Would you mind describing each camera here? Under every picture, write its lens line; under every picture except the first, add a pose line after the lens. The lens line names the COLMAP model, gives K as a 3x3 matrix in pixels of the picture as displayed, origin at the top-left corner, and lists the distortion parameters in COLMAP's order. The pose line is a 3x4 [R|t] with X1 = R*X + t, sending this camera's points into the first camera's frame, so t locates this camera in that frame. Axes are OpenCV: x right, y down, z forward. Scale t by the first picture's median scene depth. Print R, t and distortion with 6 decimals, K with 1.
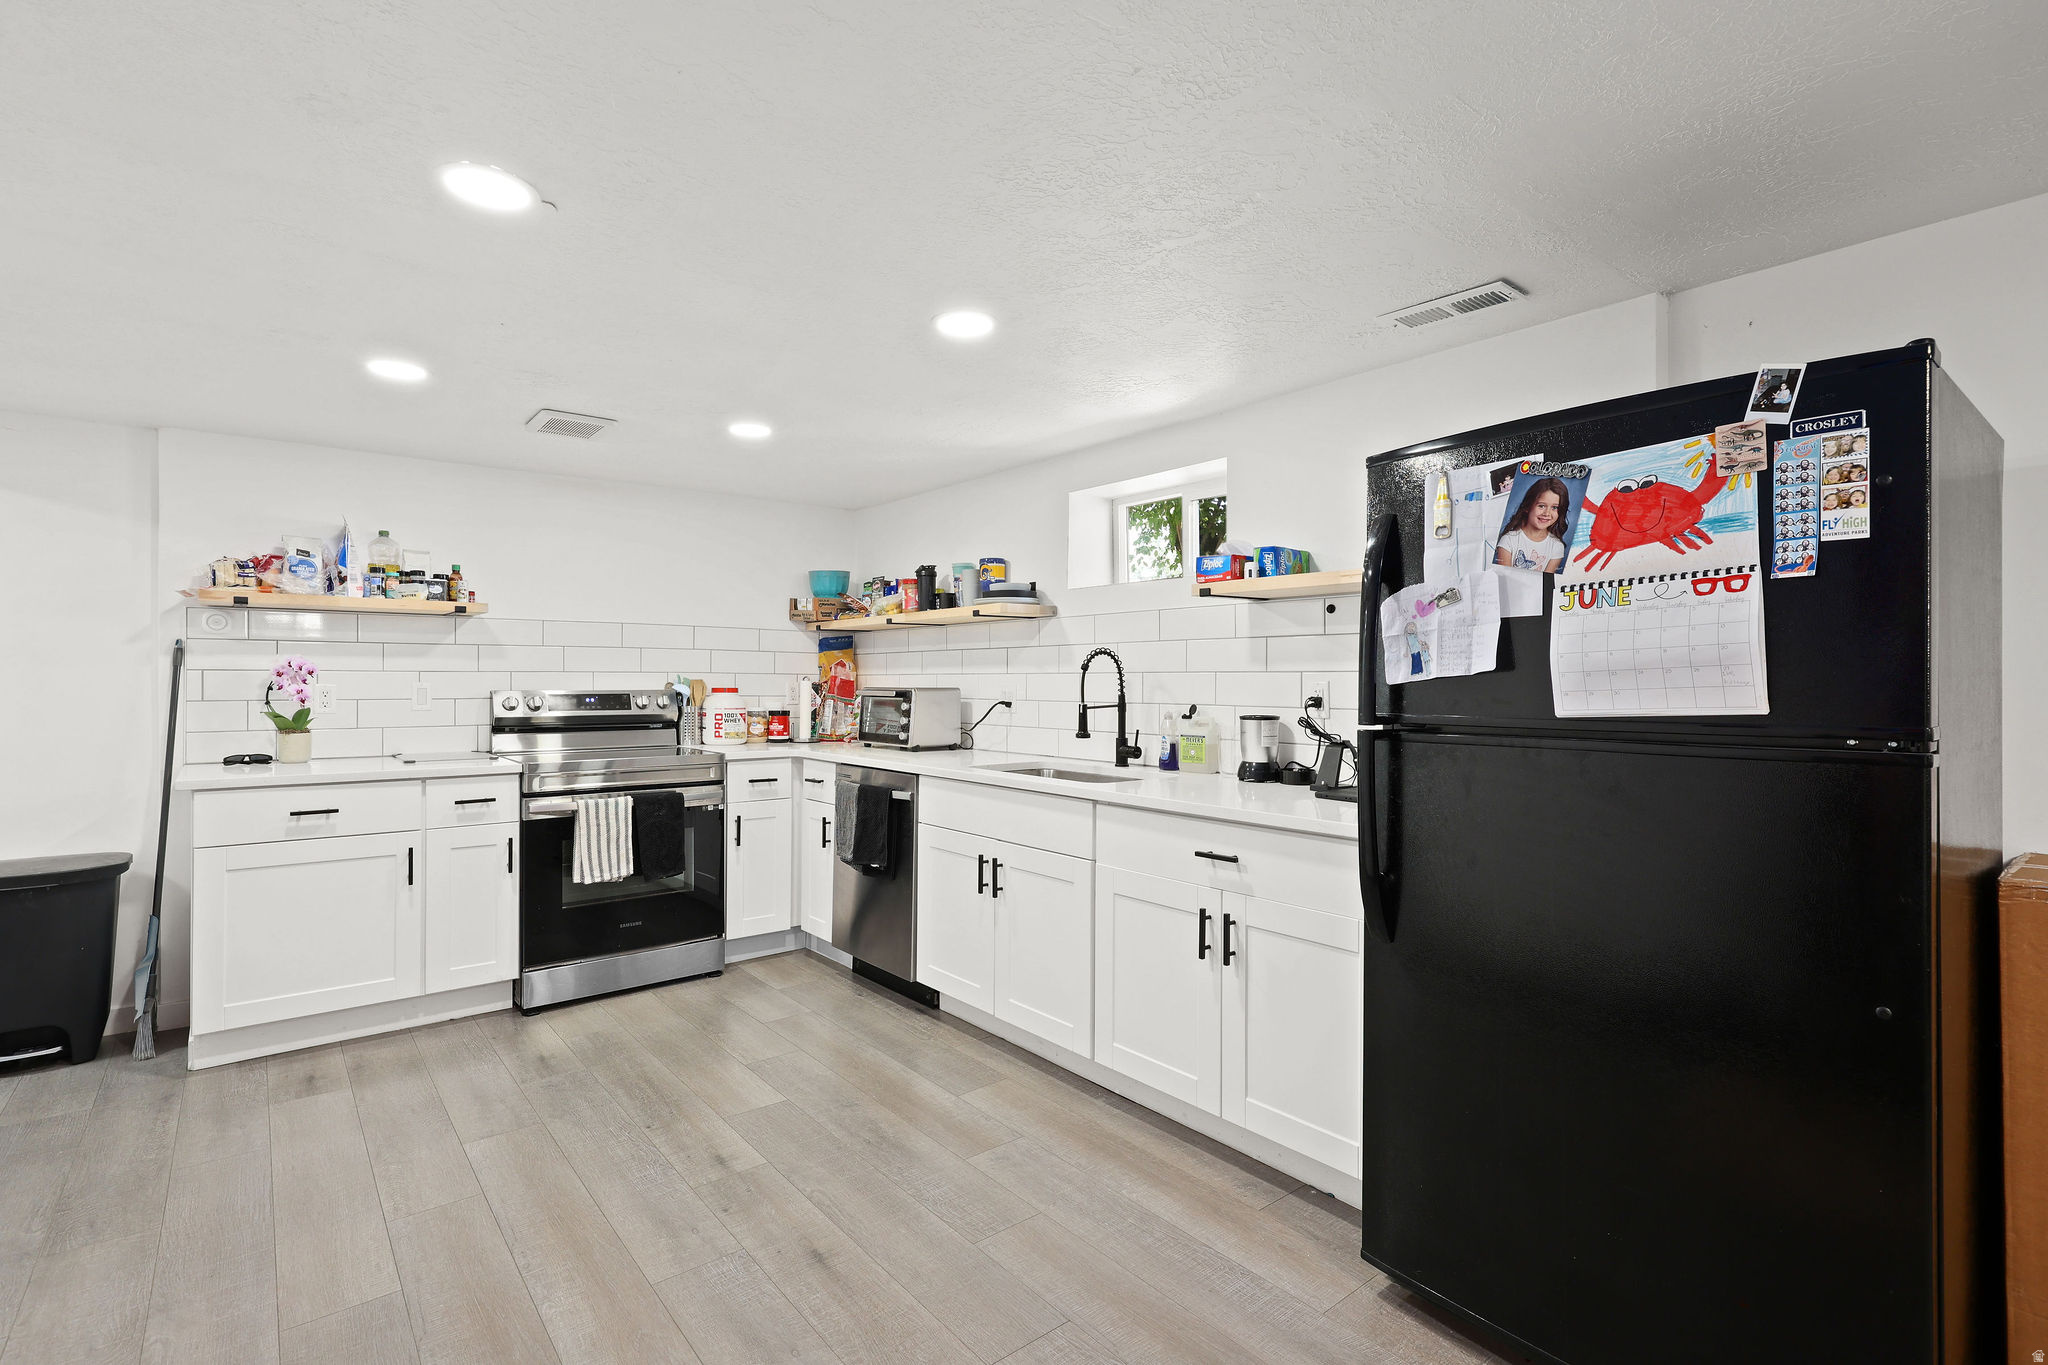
lens RADIAL K [[945.8, 0, 1011.5], [0, 945.8, 679.0], [0, 0, 1]] dist [0.001491, 0.000207]
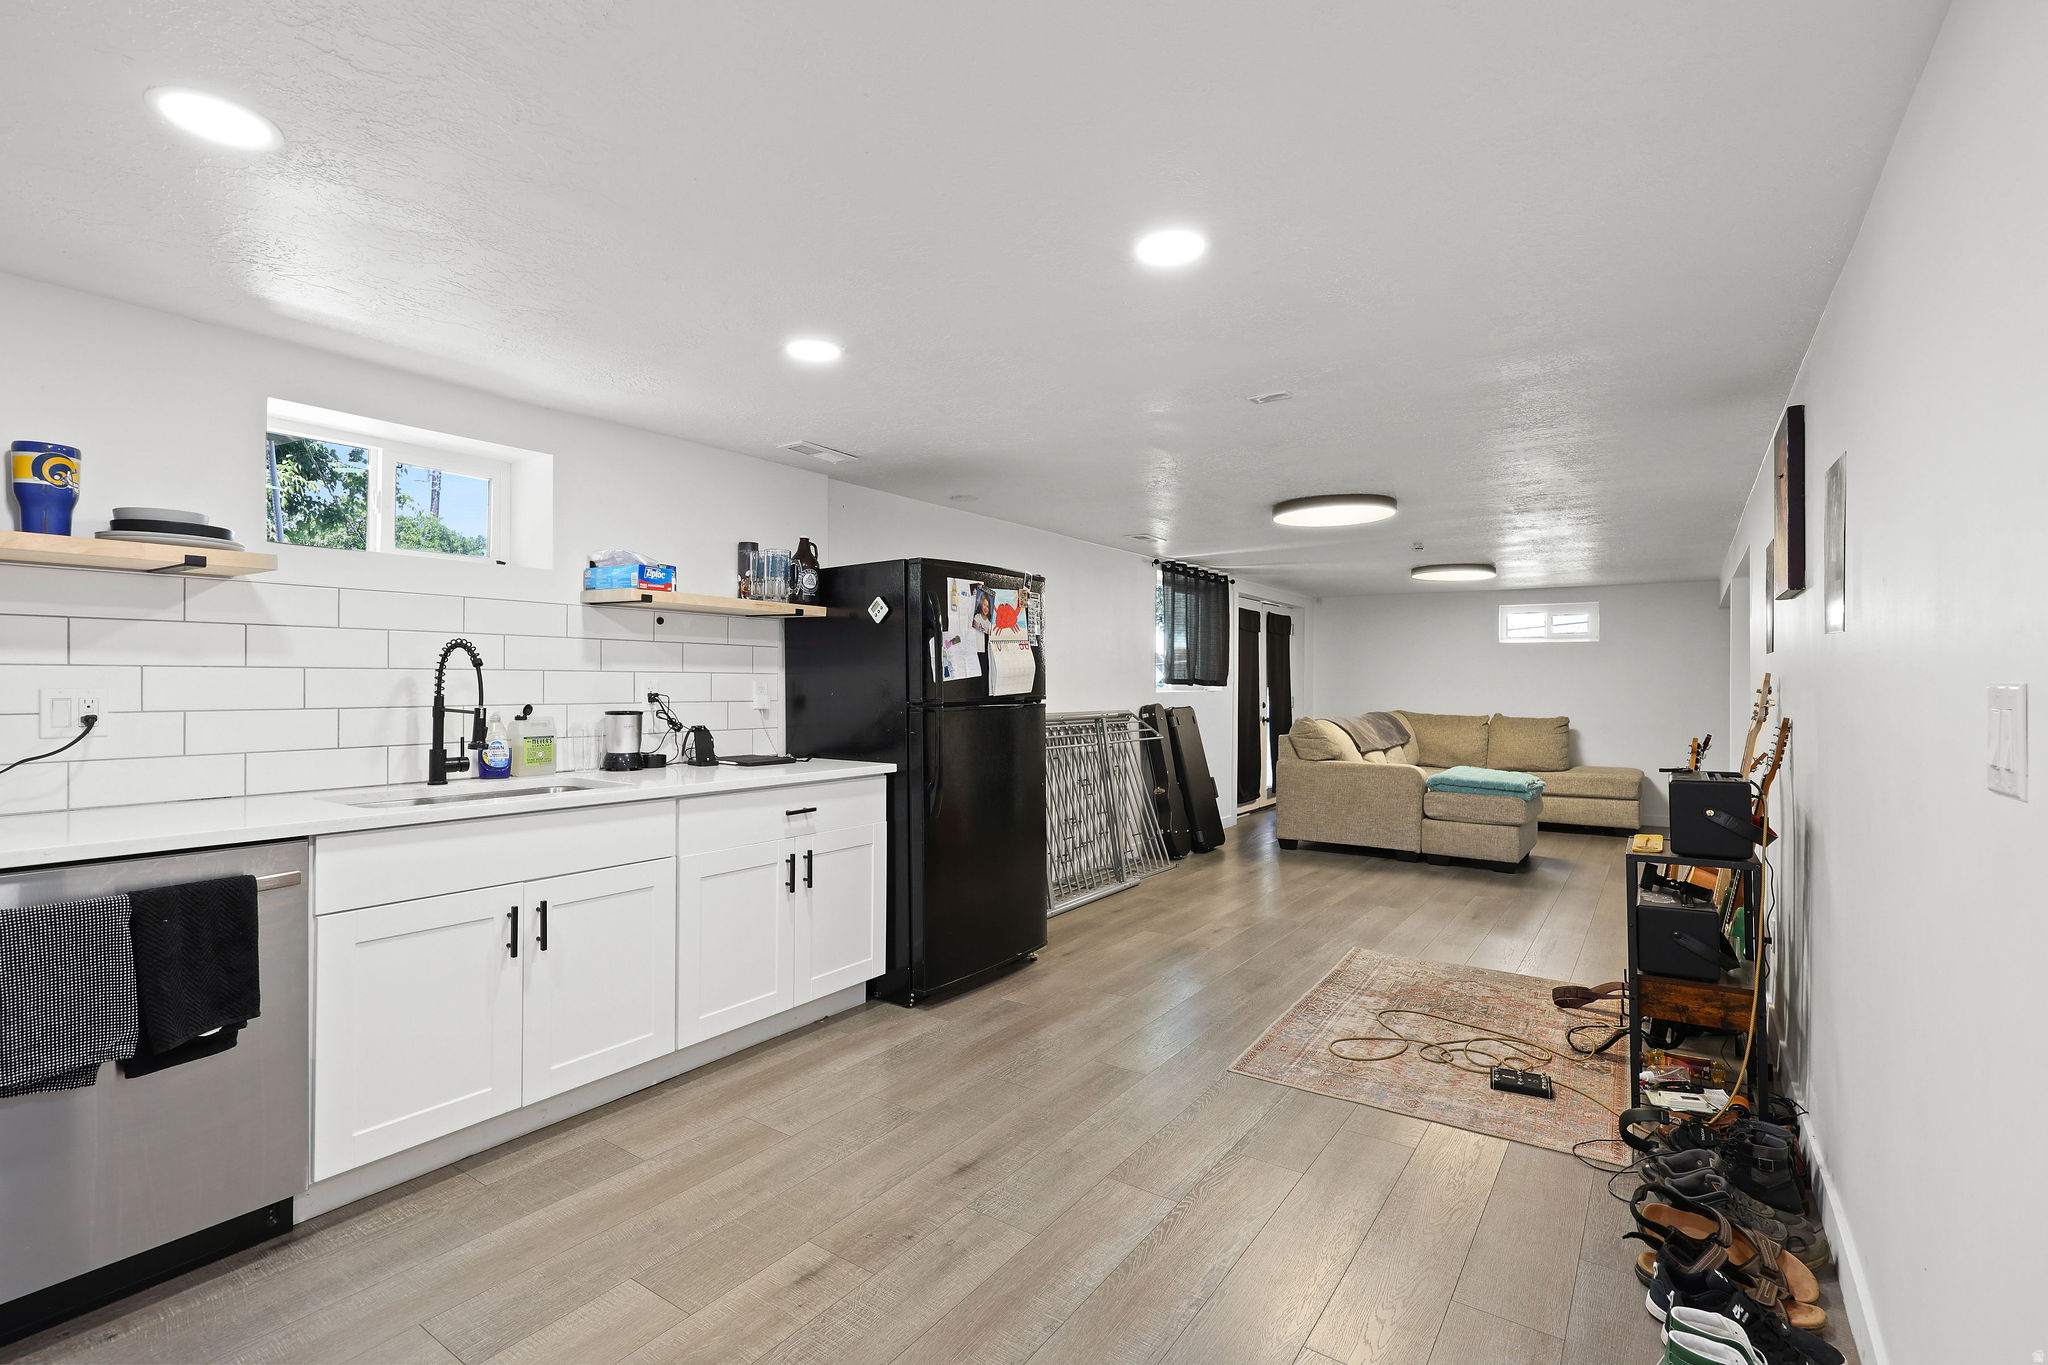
lens RADIAL K [[945.8, 0, 1011.5], [0, 945.8, 679.0], [0, 0, 1]] dist [0.001491, 0.000207]
pose [[-0.272979, -0.000152, 0.962020, -1.276125], [-0.005646, 0.999983, -0.001444, 0.000536], [-0.962003, -0.005826, -0.272975, 1.192905]]
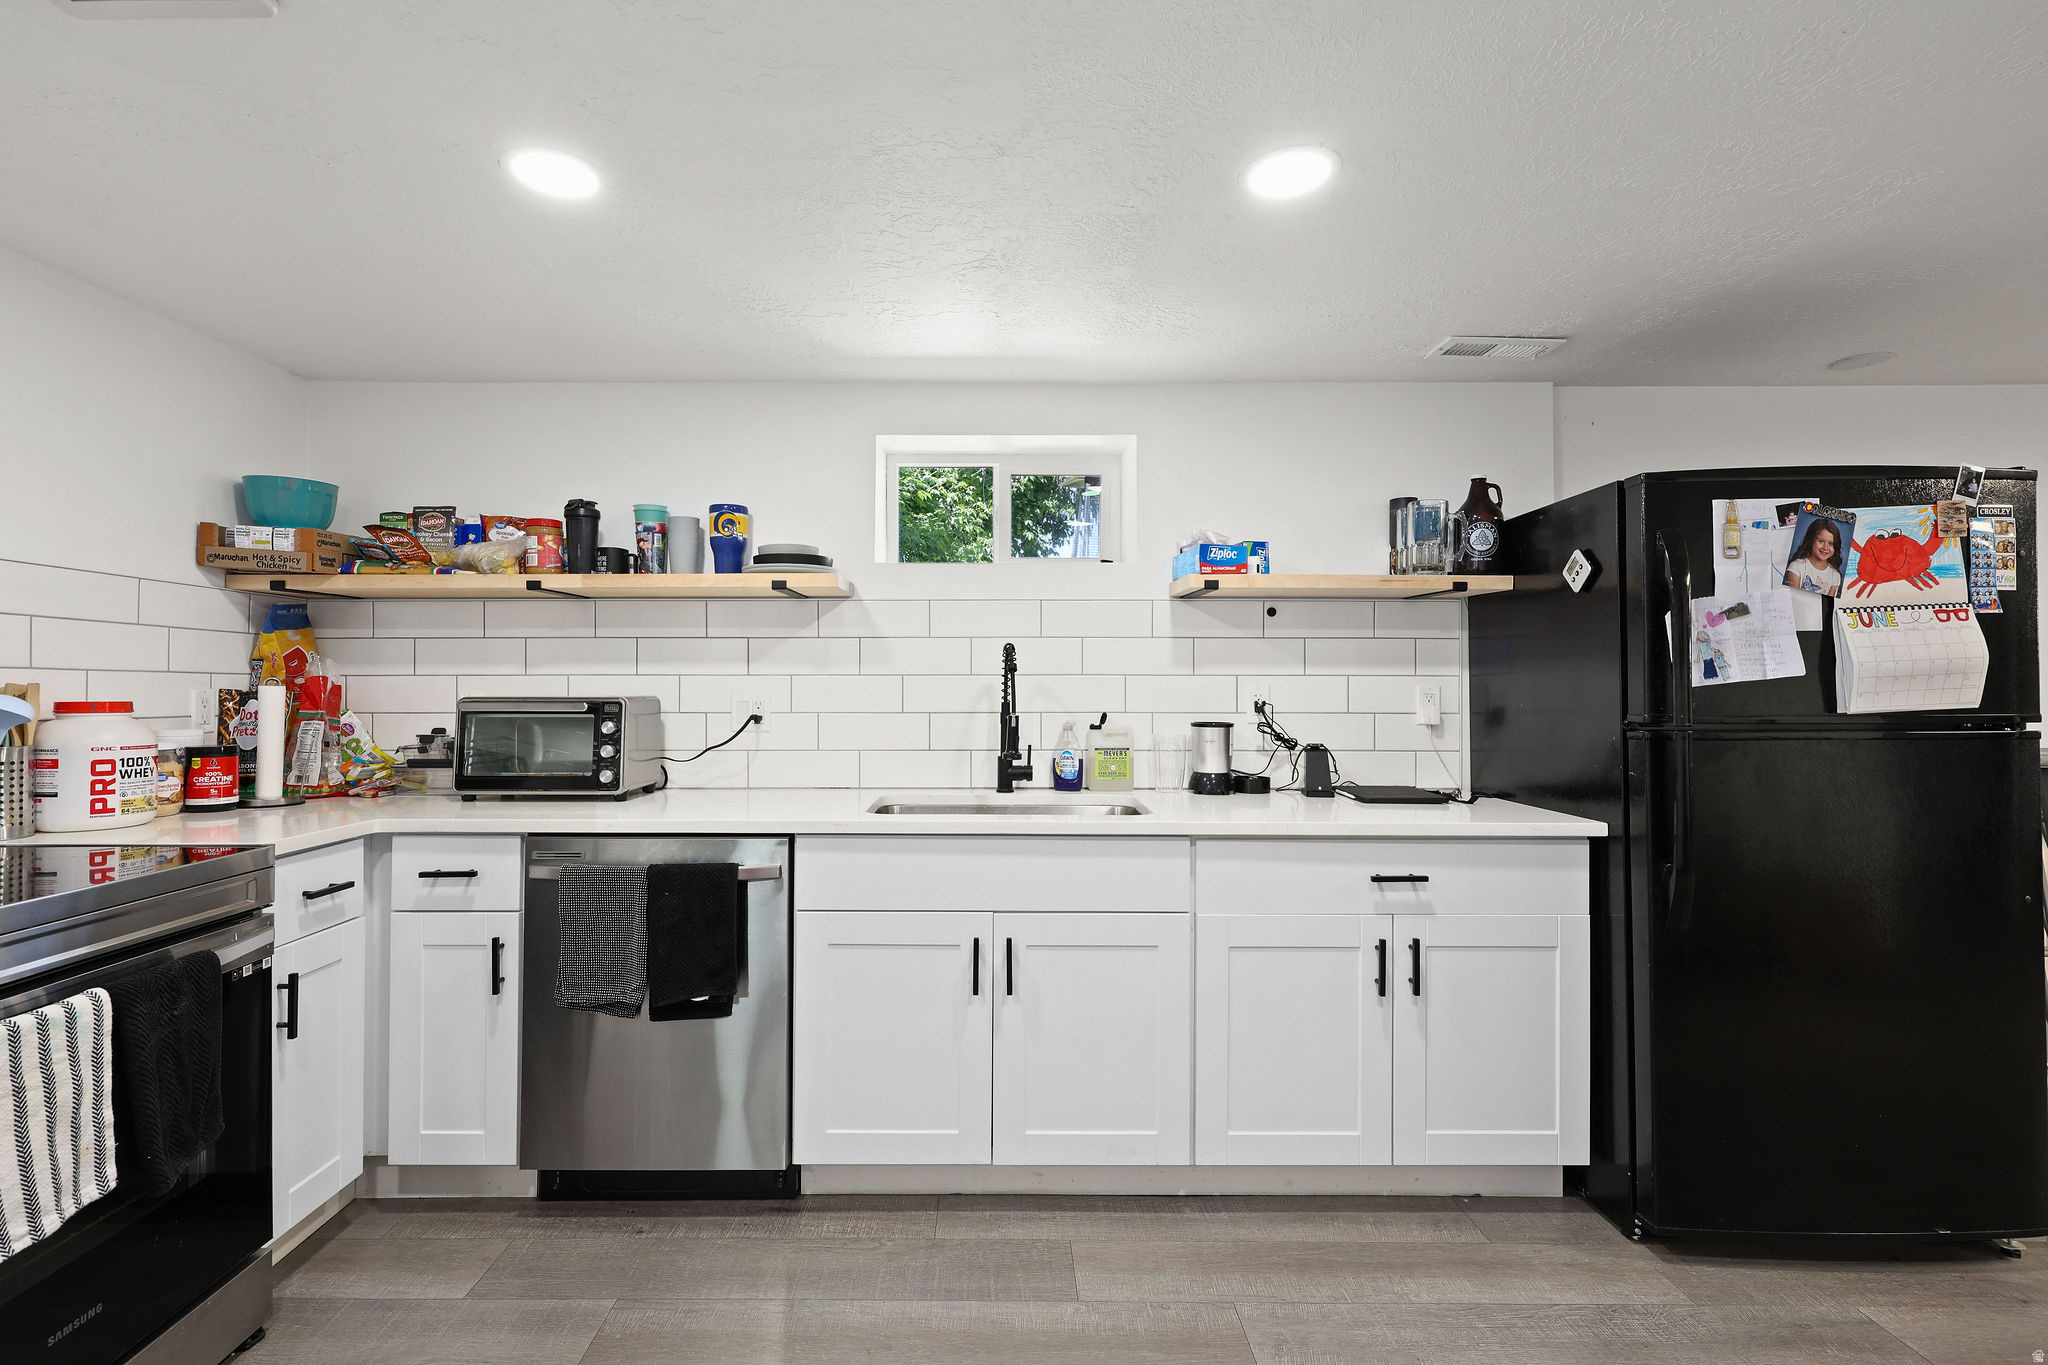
lens RADIAL K [[925.8, 0, 992.3], [0, 925.8, 680.4], [0, 0, 1]] dist [0.001585, 0.000788]
pose [[0.630893, 0.002115, 0.775867, -0.794507], [-0.000182, 0.999997, -0.002578, 0.000077], [-0.775870, 0.001485, 0.630891, 0.819699]]
